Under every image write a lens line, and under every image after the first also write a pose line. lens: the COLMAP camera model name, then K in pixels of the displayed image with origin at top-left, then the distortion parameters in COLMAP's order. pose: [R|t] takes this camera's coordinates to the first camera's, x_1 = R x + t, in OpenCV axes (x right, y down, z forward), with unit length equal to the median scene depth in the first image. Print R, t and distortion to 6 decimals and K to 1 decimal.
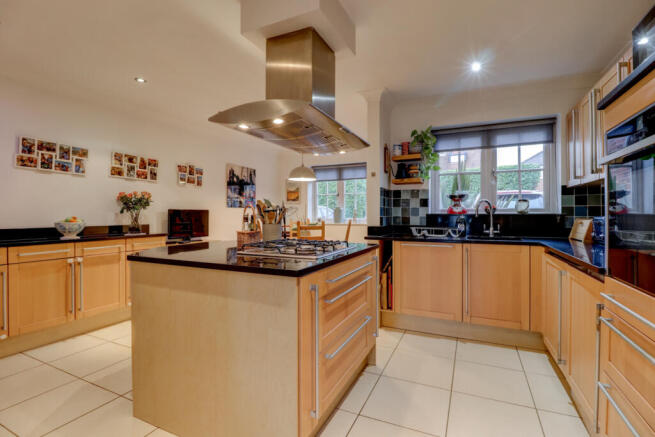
lens RADIAL K [[304.0, 0, 327.6], [0, 304.0, 216.3], [0, 0, 1]] dist [-0.000452, -0.000131]
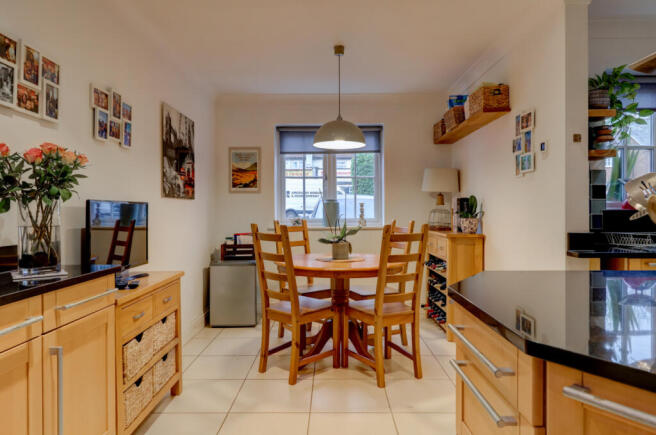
lens RADIAL K [[422.1, 0, 328.3], [0, 422.1, 215.5], [0, 0, 1]] dist [-0.003039, -0.000566]
pose [[0.905047, -0.007654, 0.425243, -0.377916], [0.005437, 0.999965, 0.006428, -0.004336], [-0.425277, -0.003505, 0.905056, 0.315560]]
